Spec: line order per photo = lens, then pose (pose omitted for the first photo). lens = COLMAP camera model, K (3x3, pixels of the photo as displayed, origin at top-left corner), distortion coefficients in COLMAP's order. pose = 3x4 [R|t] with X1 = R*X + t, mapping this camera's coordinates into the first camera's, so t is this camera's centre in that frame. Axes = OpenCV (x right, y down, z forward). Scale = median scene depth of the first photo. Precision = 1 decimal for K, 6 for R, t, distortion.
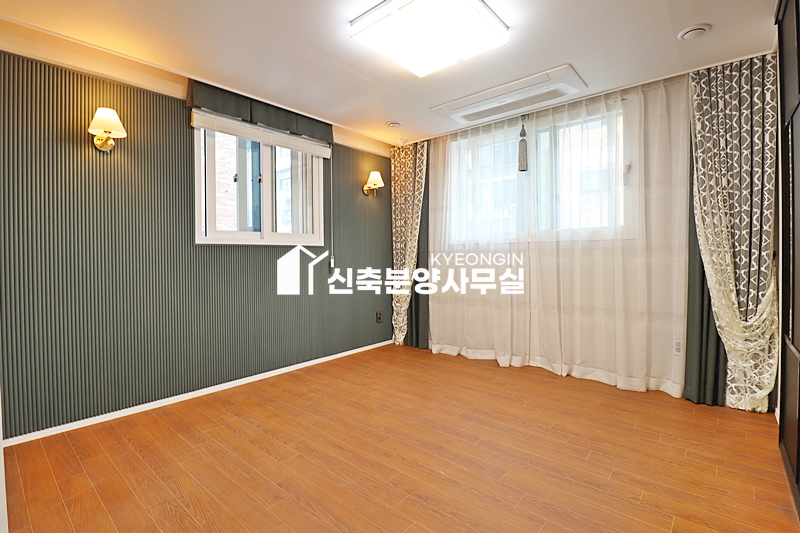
lens RADIAL K [[374.4, 0, 401.2], [0, 374.4, 262.6], [0, 0, 1]] dist [-0.004493, -0.011820]
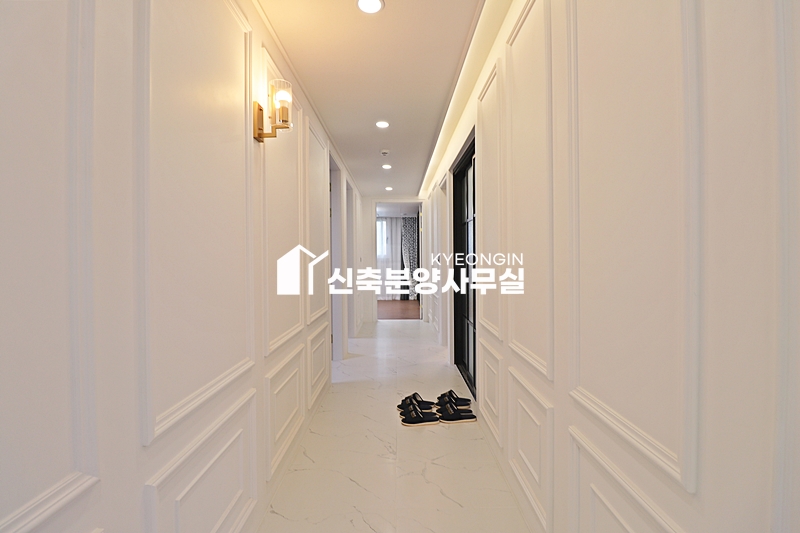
lens RADIAL K [[374.4, 0, 402.4], [0, 374.4, 262.3], [0, 0, 1]] dist [-0.004493, -0.011820]
pose [[0.749238, -0.009099, 0.662238, -1.454876], [0.013923, 0.999901, -0.002013, -0.015441], [-0.662155, 0.010729, 0.749291, -1.562743]]
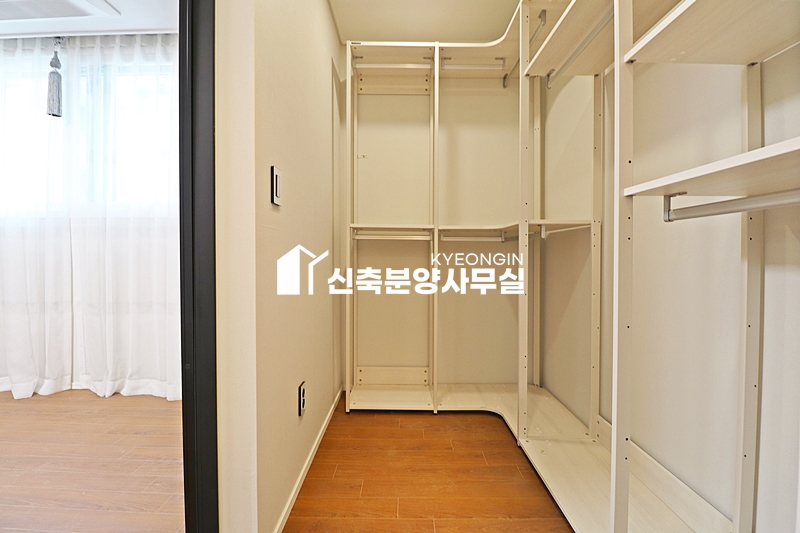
lens RADIAL K [[374.4, 0, 402.9], [0, 374.4, 264.3], [0, 0, 1]] dist [-0.004493, -0.011820]
pose [[0.748546, 0.001532, 0.663081, 0.398638], [-0.002585, 0.999996, 0.000607, 0.036442], [-0.663078, -0.002168, 0.748547, 0.048974]]
